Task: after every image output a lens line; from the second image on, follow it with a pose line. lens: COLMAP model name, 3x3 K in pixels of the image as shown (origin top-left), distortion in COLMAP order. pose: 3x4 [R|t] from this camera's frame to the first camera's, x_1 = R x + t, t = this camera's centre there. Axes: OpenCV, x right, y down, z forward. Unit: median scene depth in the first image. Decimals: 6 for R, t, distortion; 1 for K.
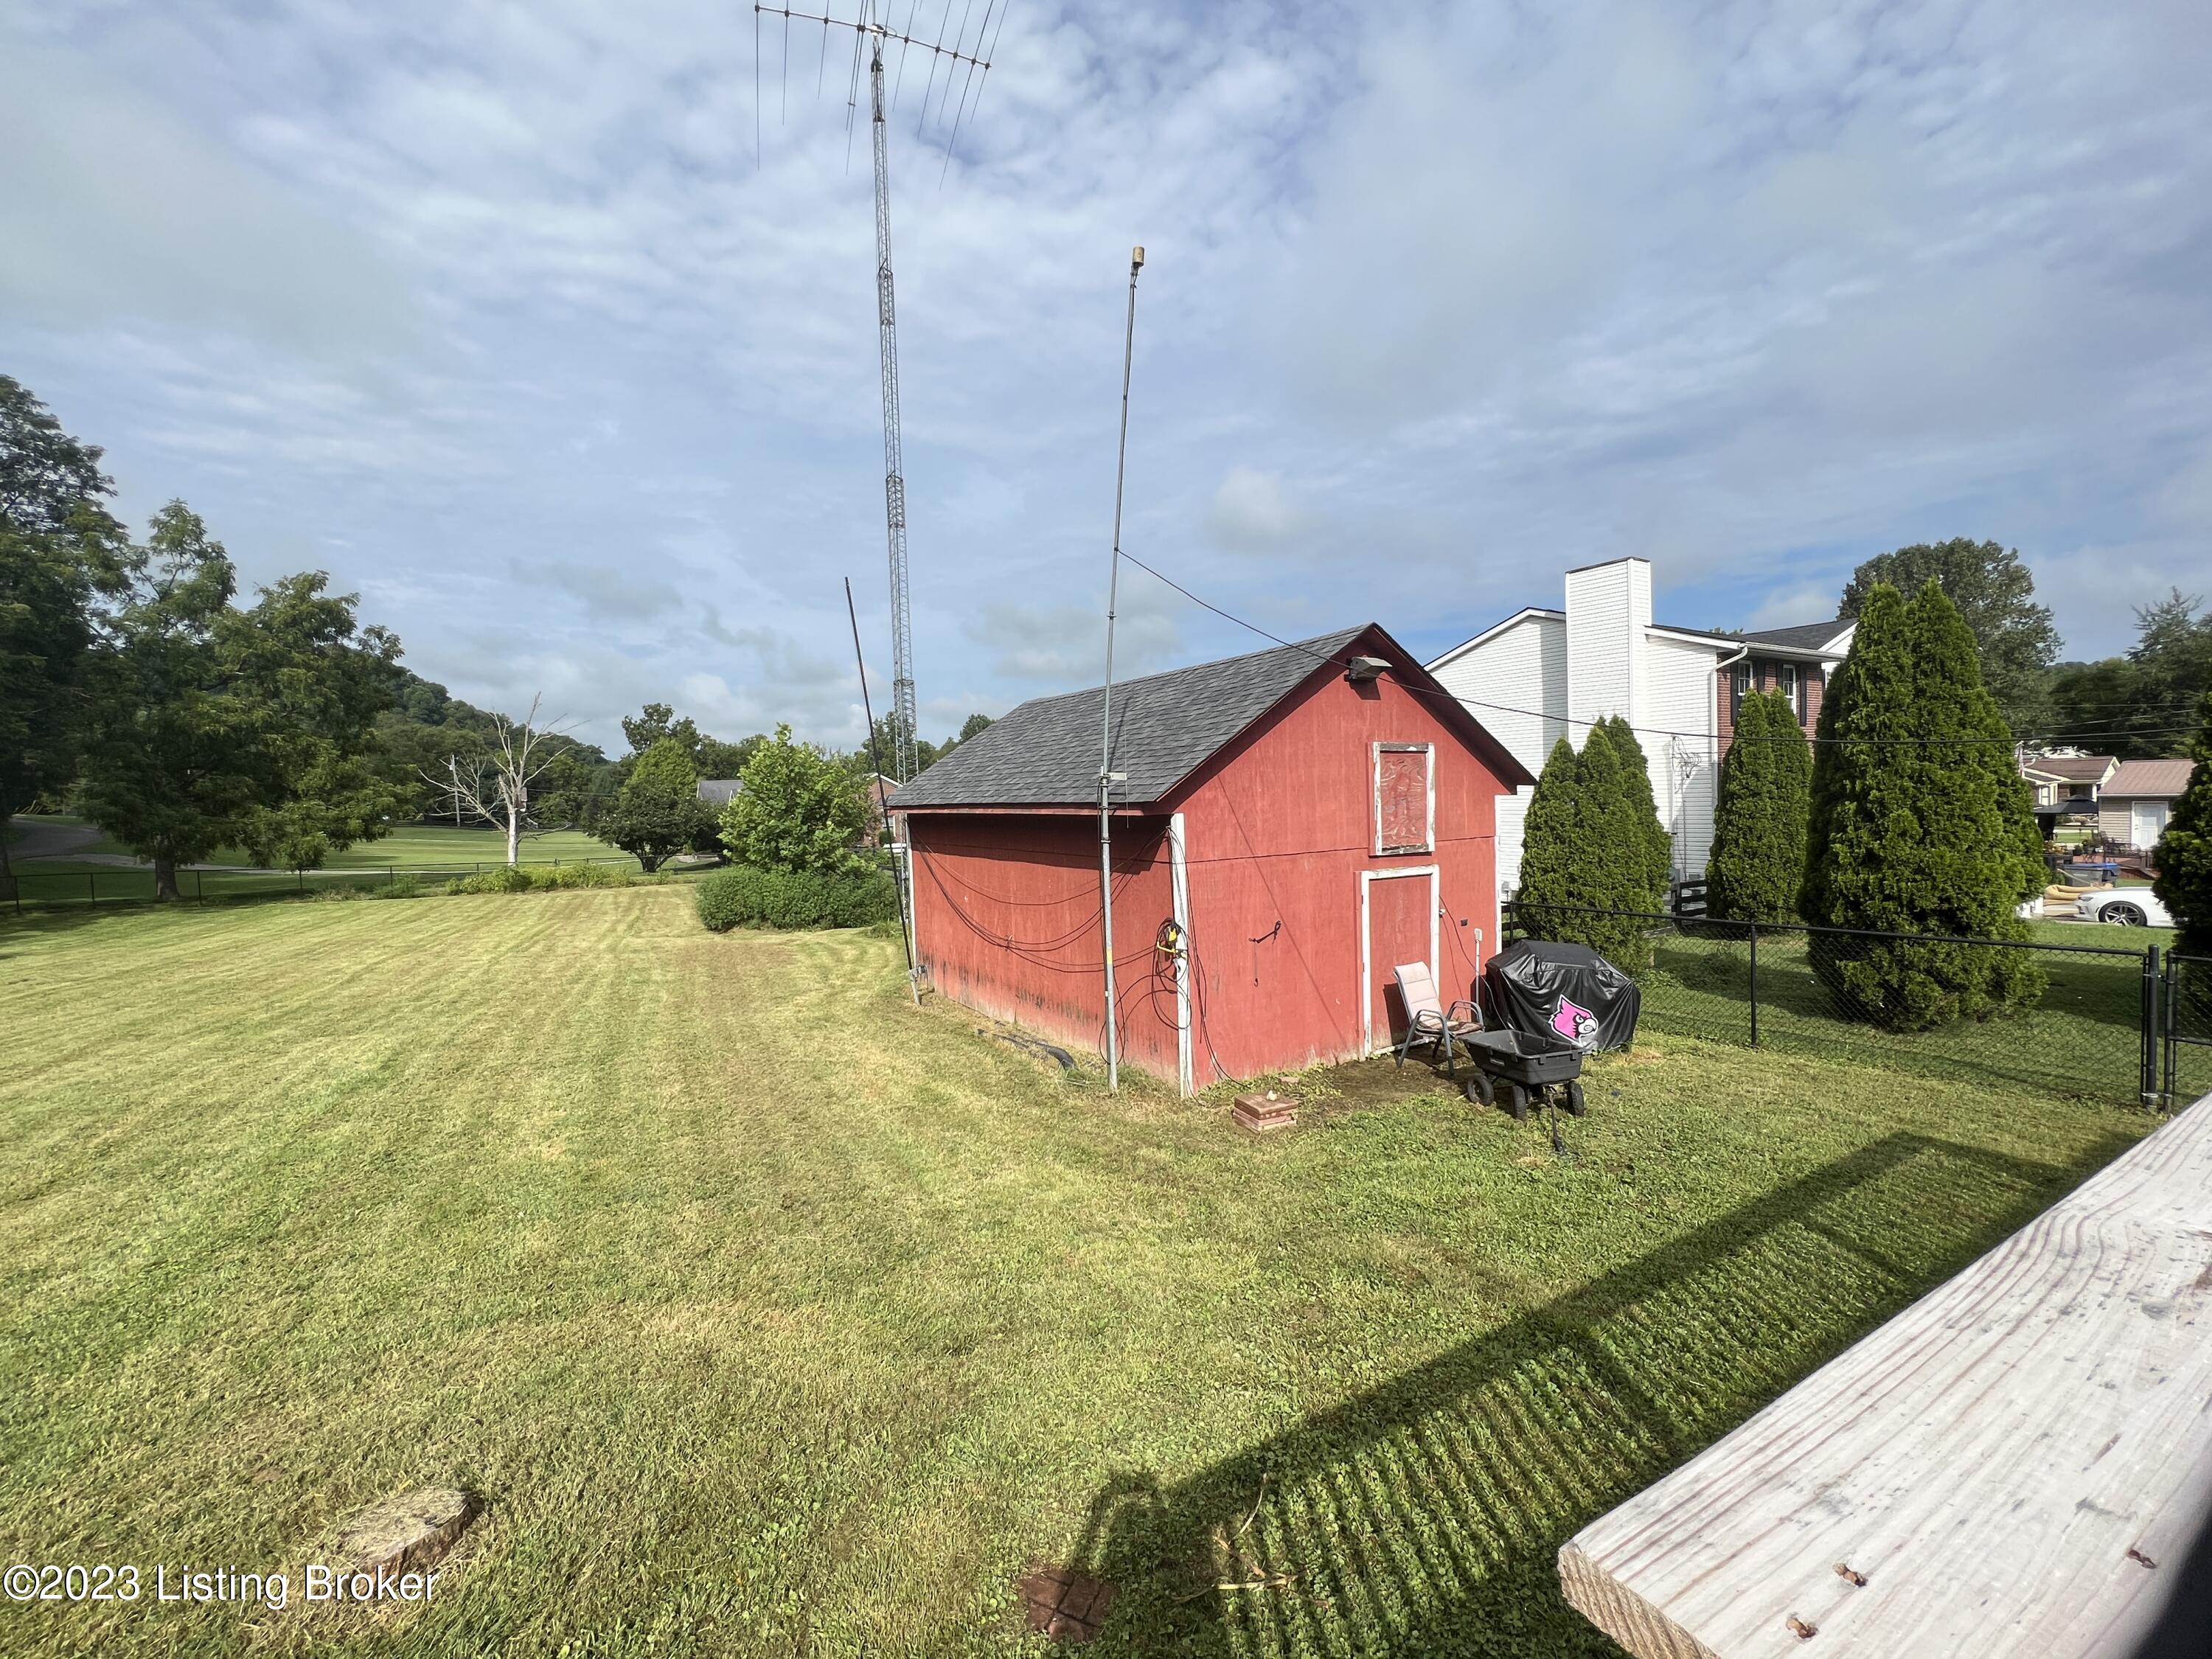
lens RADIAL K [[906.0, 0, 1100.8], [0, 906.0, 830.0], [0, 0, 1]] dist [-0.002767, 0.000077]
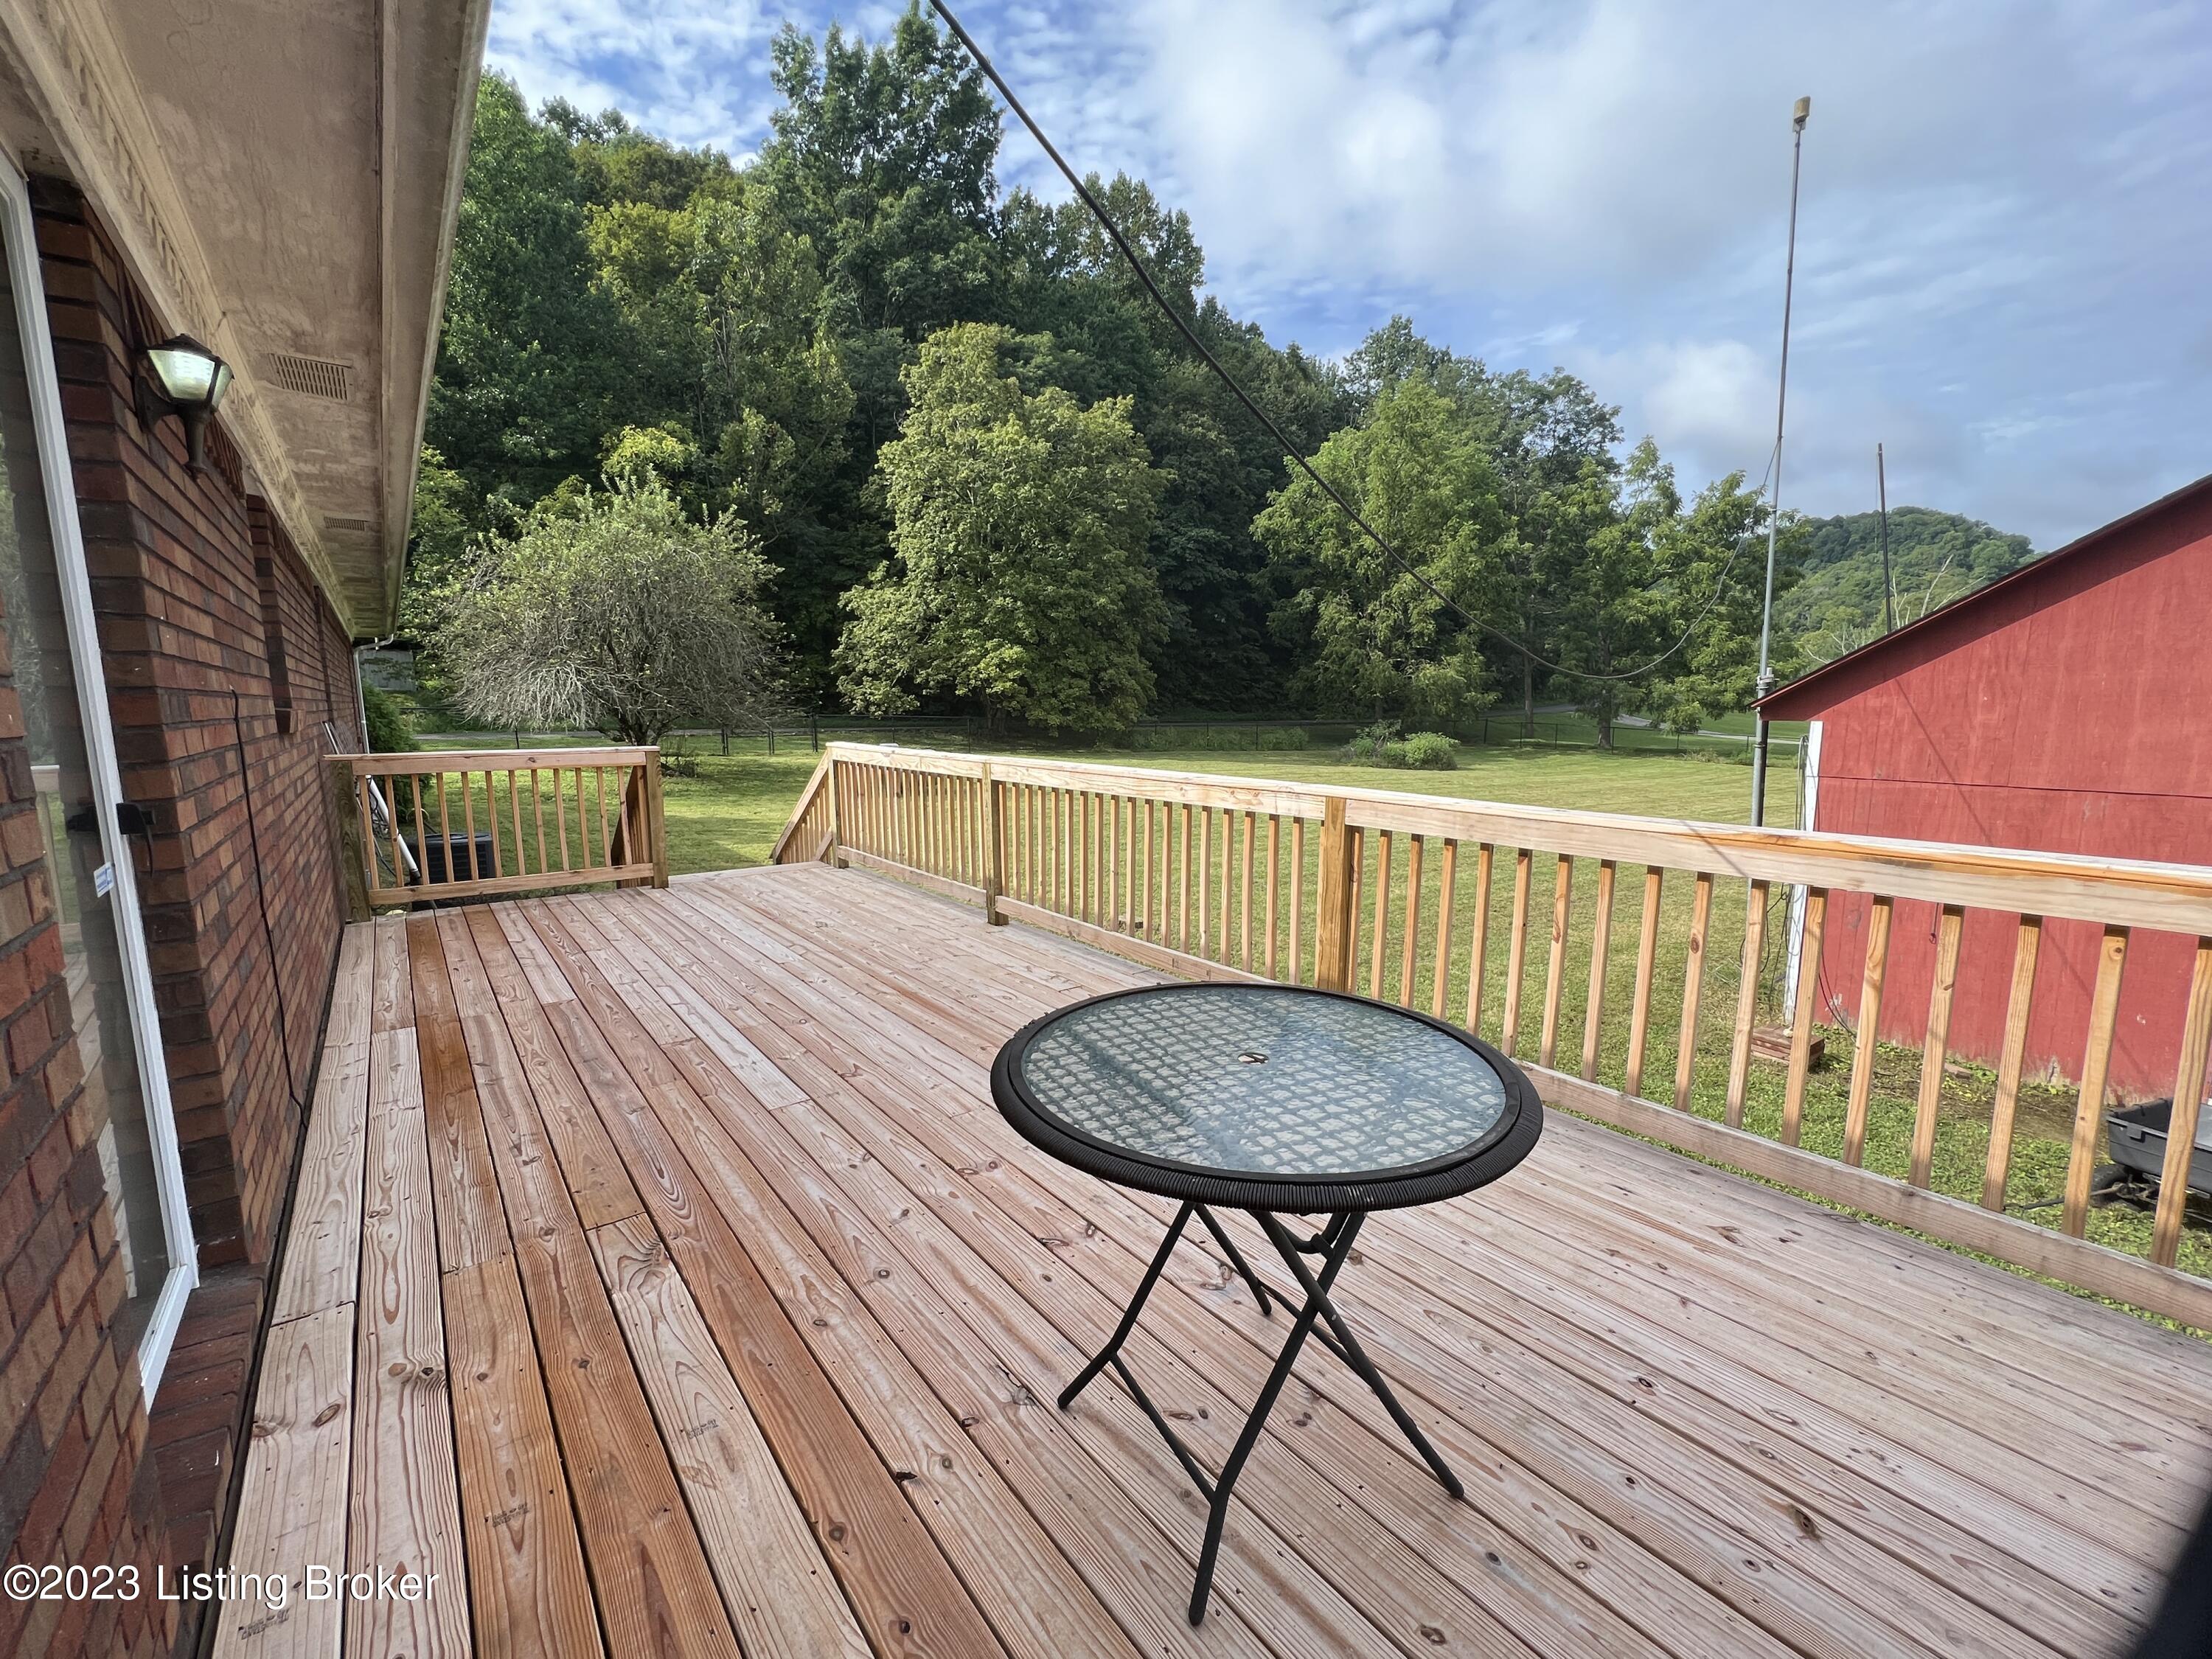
lens RADIAL K [[906.0, 0, 1100.2], [0, 906.0, 825.0], [0, 0, 1]] dist [-0.002767, 0.000077]
pose [[0.155833, 0.175970, -0.971983, 0.415191], [-0.041699, 0.984299, 0.171514, -0.022092], [0.986903, 0.013803, 0.160725, 0.072749]]
